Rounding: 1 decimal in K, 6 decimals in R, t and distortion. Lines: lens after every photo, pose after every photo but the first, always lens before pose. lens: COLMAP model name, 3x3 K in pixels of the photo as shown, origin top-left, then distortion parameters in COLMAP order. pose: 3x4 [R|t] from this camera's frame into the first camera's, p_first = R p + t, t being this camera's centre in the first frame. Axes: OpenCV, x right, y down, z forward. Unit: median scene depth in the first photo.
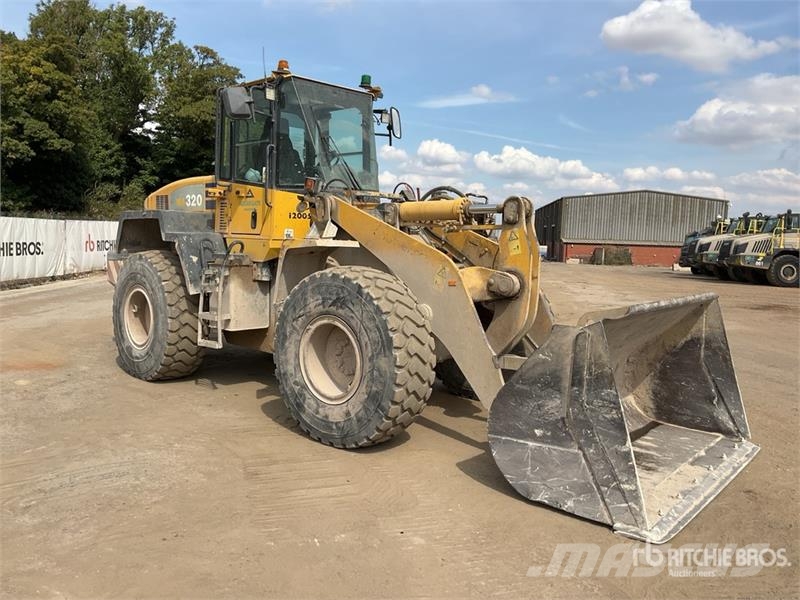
lens RADIAL K [[651.0, 0, 386.2], [0, 651.0, 285.8], [0, 0, 1]] dist [0.121579, -0.192650]
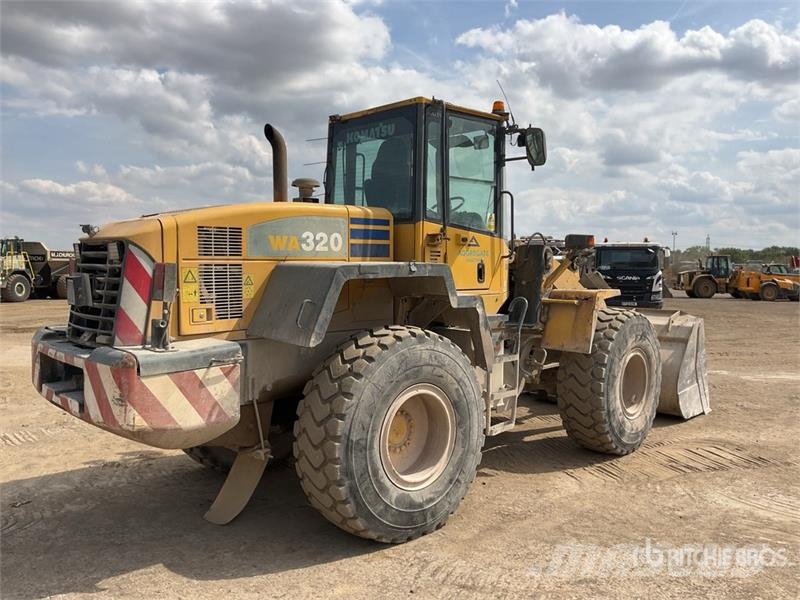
lens RADIAL K [[653.1, 0, 396.7], [0, 653.1, 296.0], [0, 0, 1]] dist [0.104691, -0.199971]
pose [[0.061070, -0.074692, 0.995335, -1.098193], [0.073474, 0.994827, 0.070146, -0.142870], [-0.995426, 0.068847, 0.066242, 1.092072]]
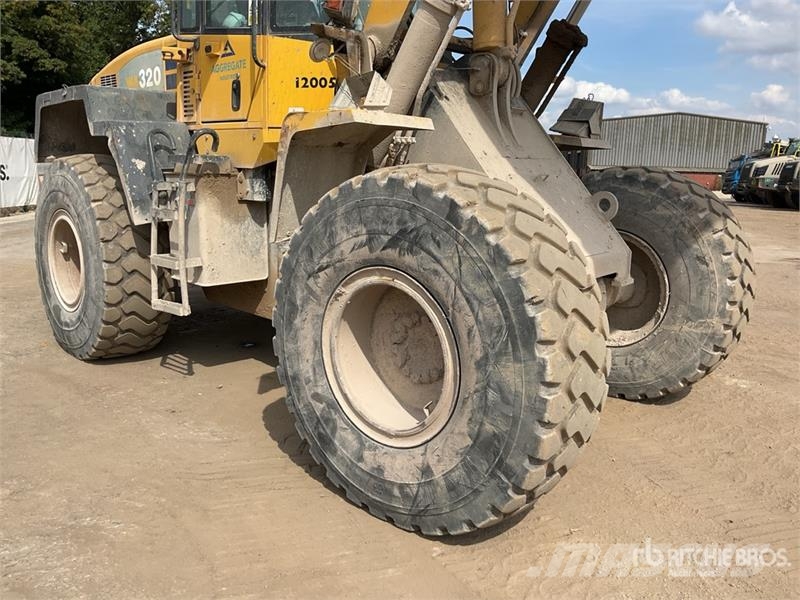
lens RADIAL K [[653.1, 0, 396.7], [0, 653.1, 296.0], [0, 0, 1]] dist [0.104691, -0.199971]
pose [[0.999976, -0.004891, -0.004953, -0.059593], [0.005444, 0.992921, 0.118653, 0.007929], [0.004337, -0.118677, 0.992923, 0.410950]]
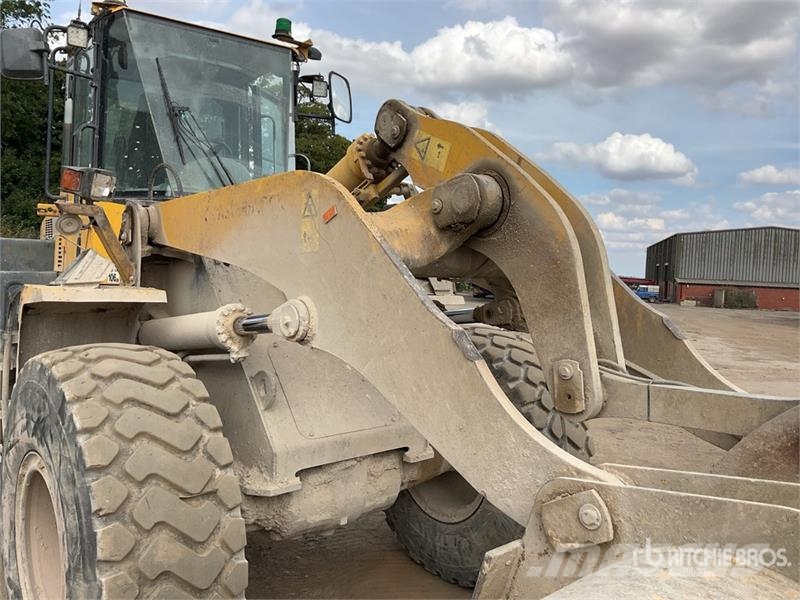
lens RADIAL K [[653.1, 0, 396.7], [0, 653.1, 296.0], [0, 0, 1]] dist [0.104691, -0.199971]
pose [[0.989692, 0.005755, -0.143100, 0.181968], [-0.012112, 0.998976, -0.043593, -0.037696], [0.142702, 0.044877, 0.988748, 0.453205]]
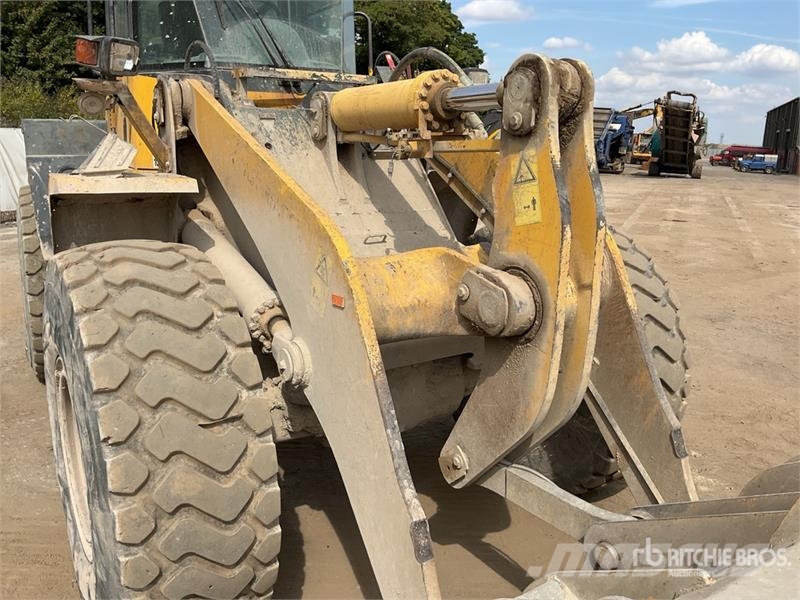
lens RADIAL K [[653.1, 0, 396.7], [0, 653.1, 296.0], [0, 0, 1]] dist [0.104691, -0.199971]
pose [[0.961584, 0.052769, -0.269390, 0.188550], [-0.012171, 0.988580, 0.150203, -0.051068], [0.274240, -0.141154, 0.951245, 0.518999]]
